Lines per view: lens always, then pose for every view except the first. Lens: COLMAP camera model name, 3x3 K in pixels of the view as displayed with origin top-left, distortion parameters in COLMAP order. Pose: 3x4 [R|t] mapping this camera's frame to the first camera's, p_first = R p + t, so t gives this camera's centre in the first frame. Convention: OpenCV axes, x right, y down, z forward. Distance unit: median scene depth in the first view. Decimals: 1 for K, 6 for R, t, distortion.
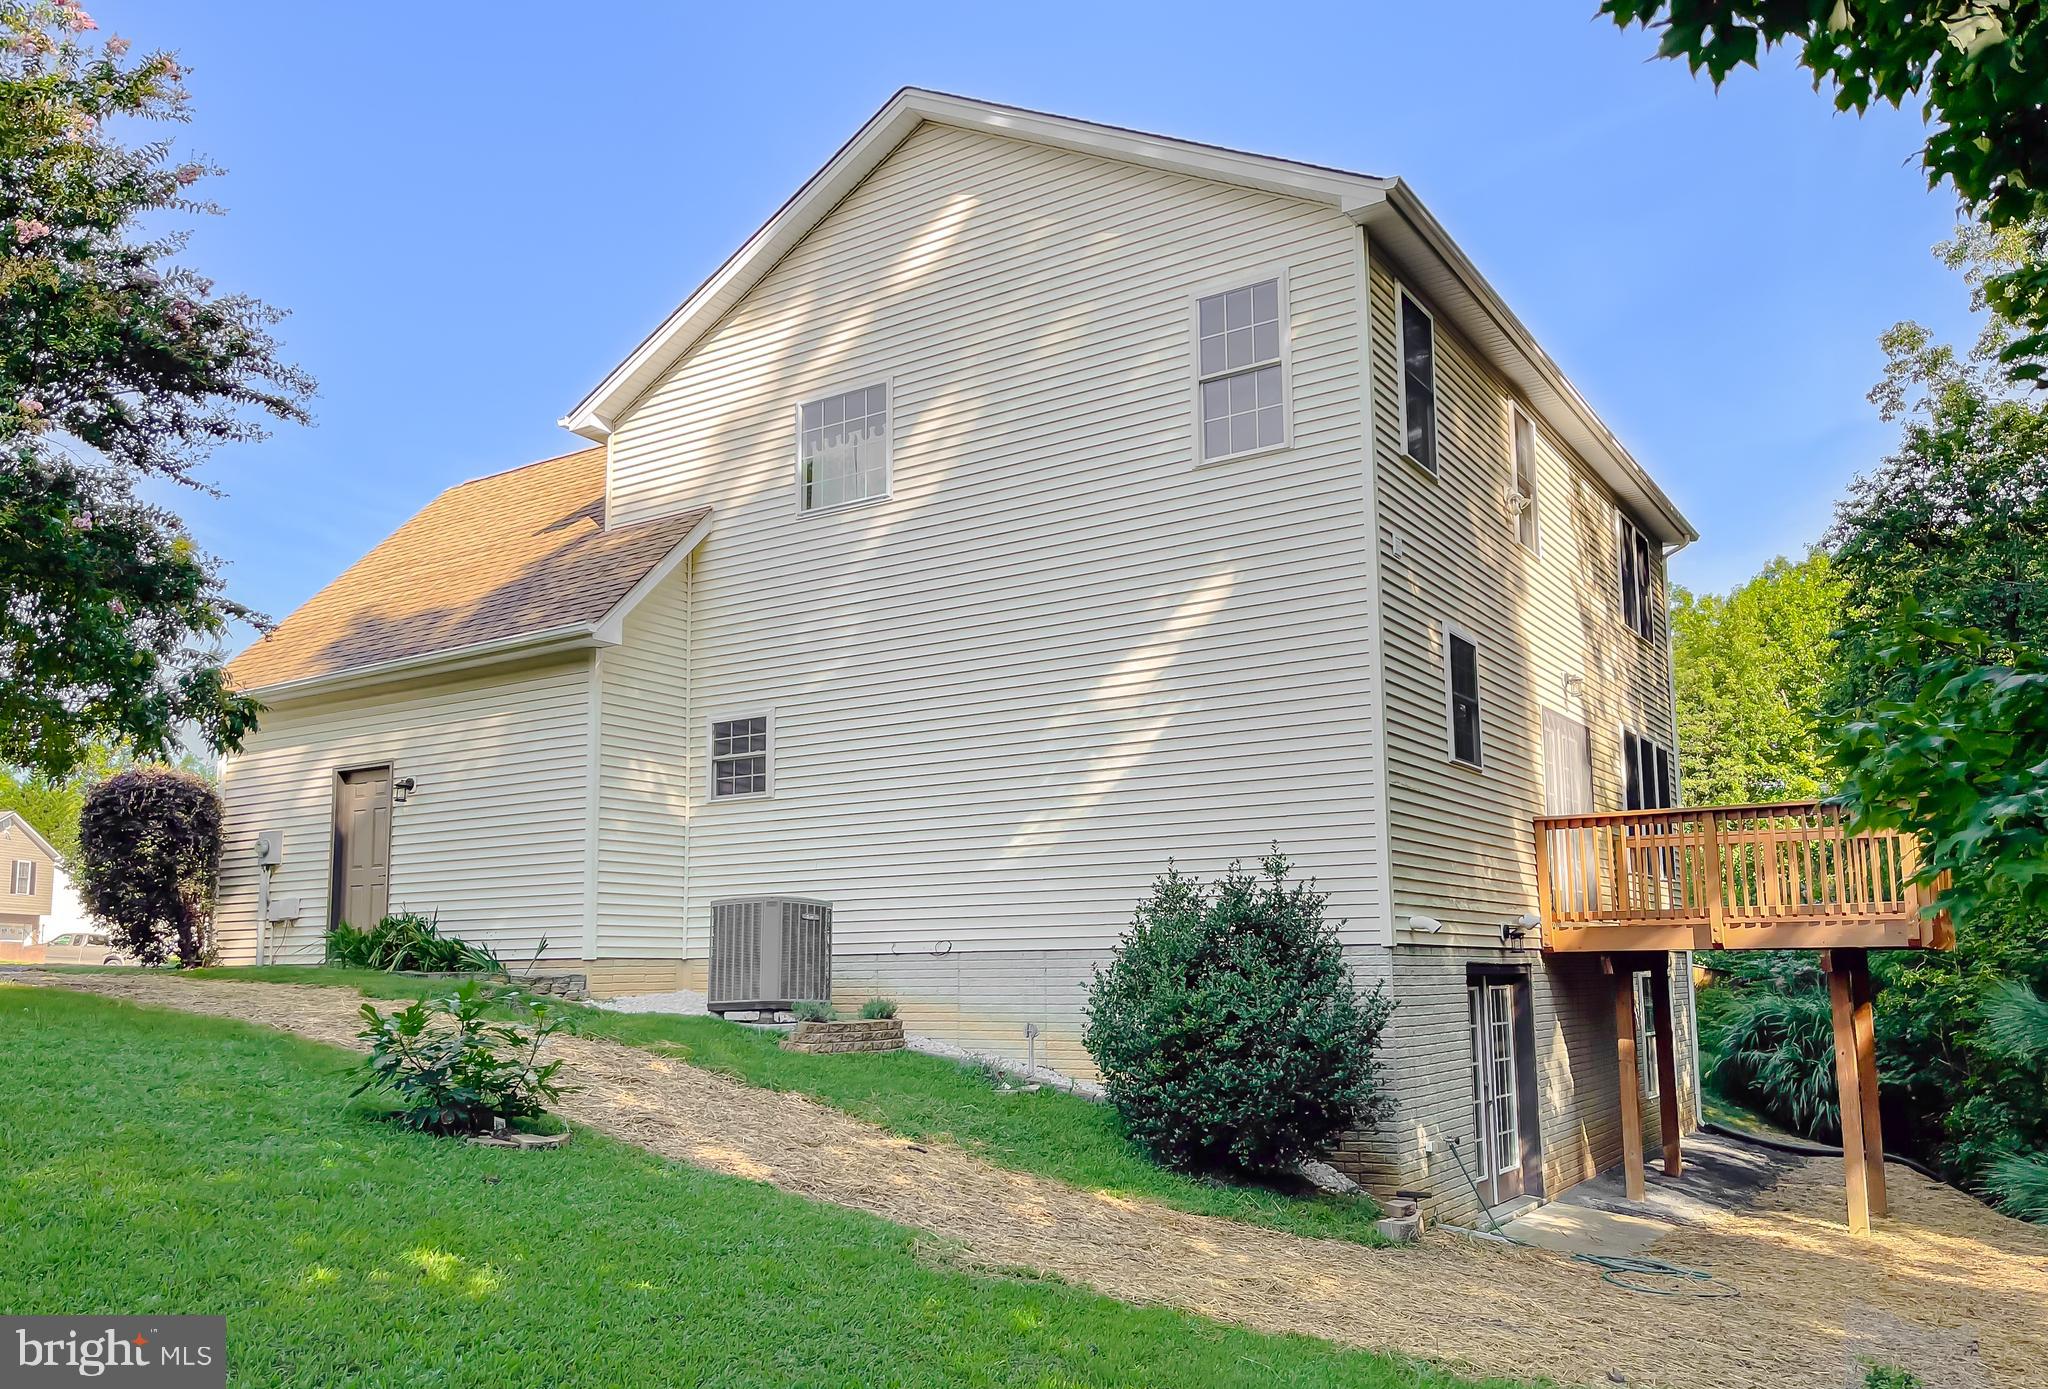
lens RADIAL K [[1554.2, 0, 1024.0], [0, 1554.2, 694.5], [0, 0, 1]] dist [0.003845, 0.000816]
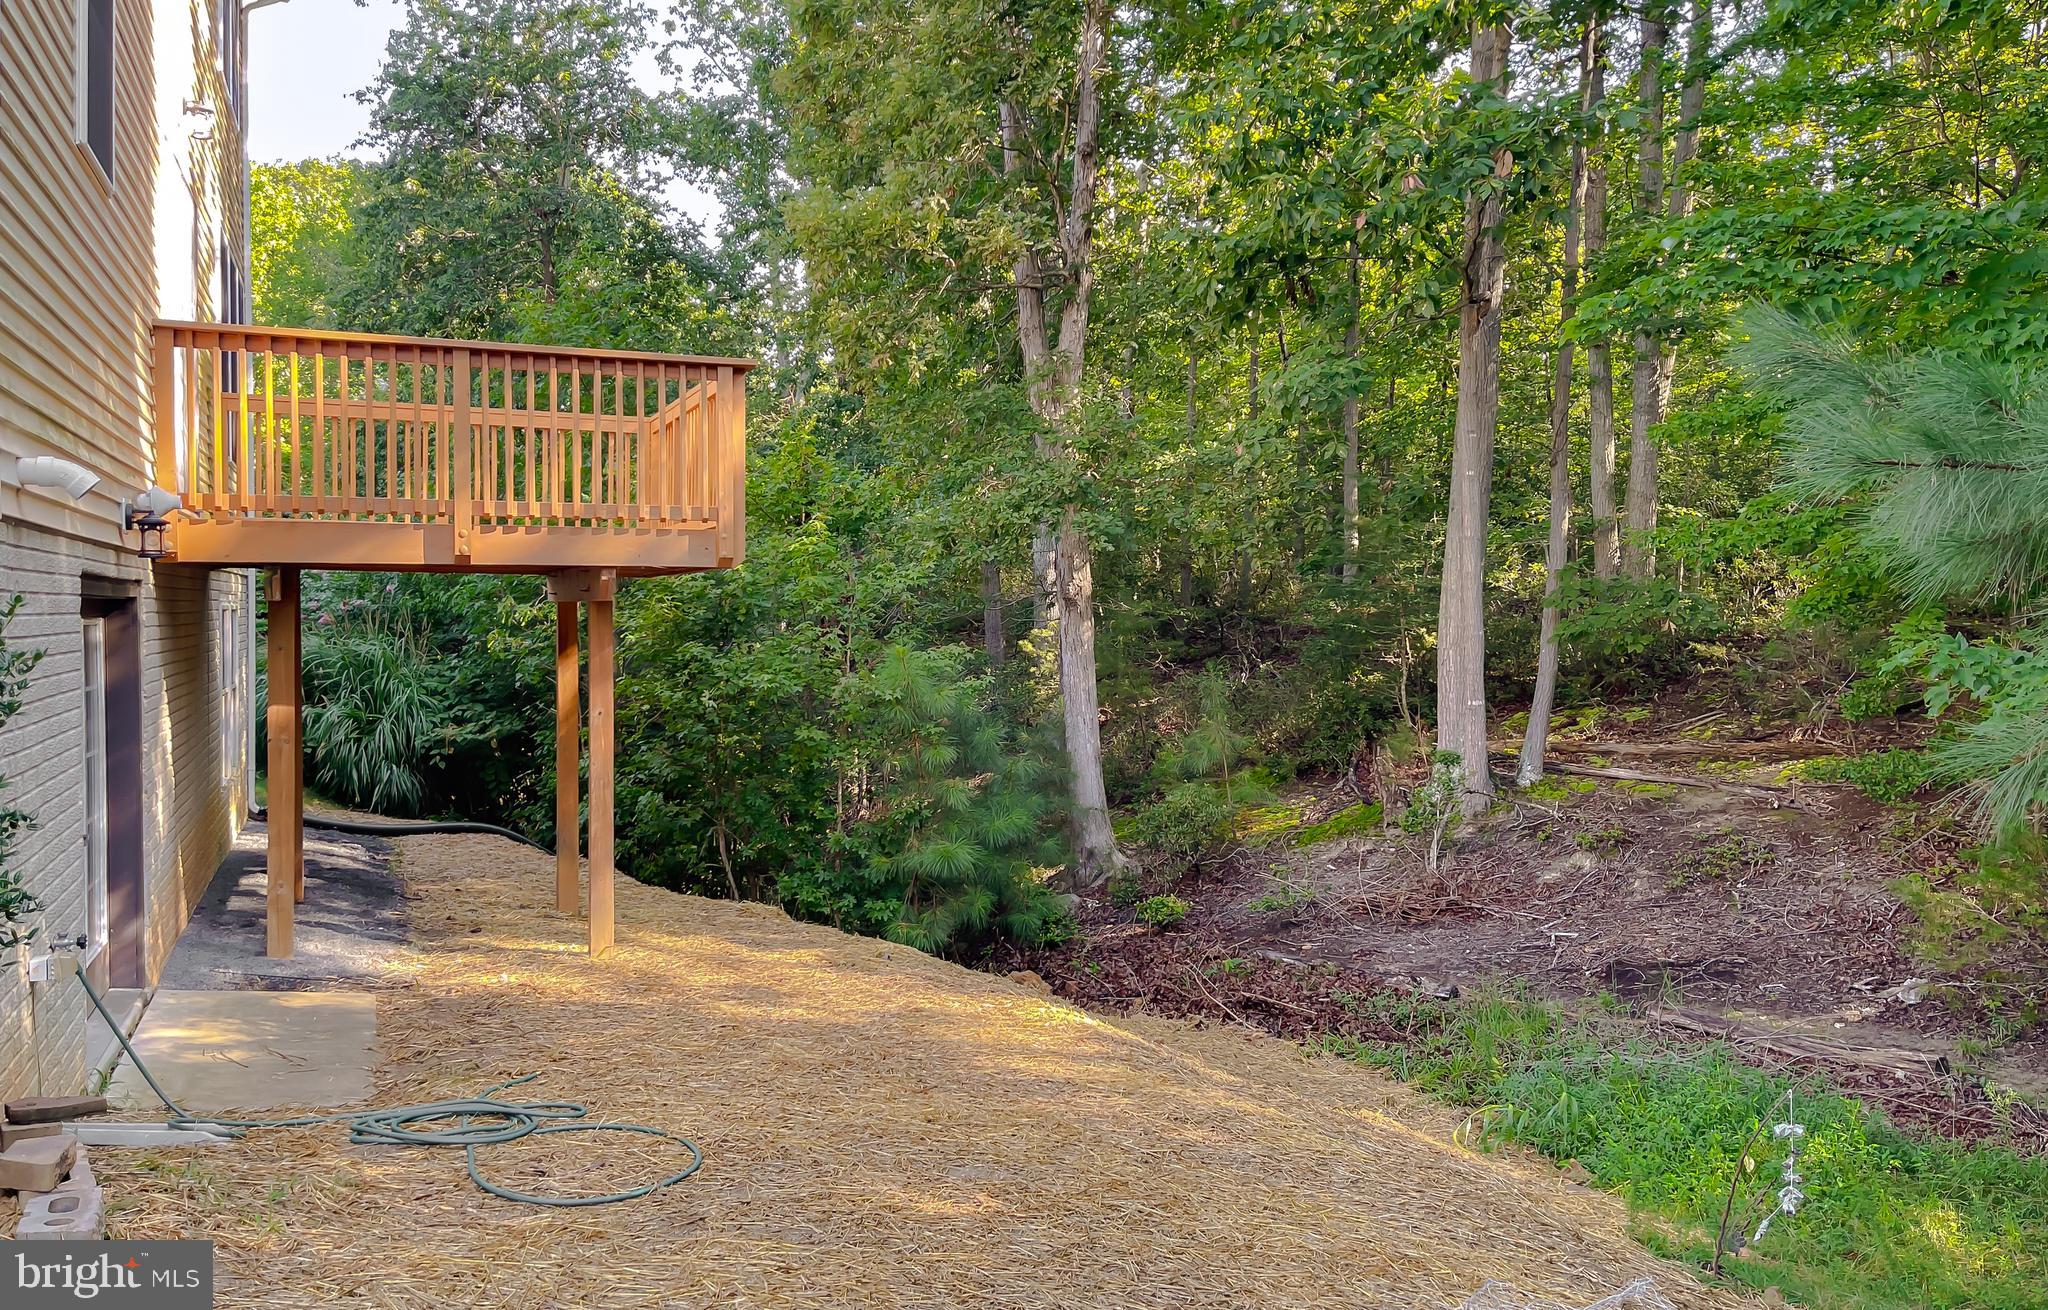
lens RADIAL K [[1564.9, 0, 1024.0], [0, 1564.9, 655.0], [0, 0, 1]] dist [0.043016, 0.002047]
pose [[0.562847, -0.017240, 0.826381, 0.036857], [-0.149033, 0.981280, 0.121977, 0.081744], [-0.813015, -0.191812, 0.549741, 0.421836]]
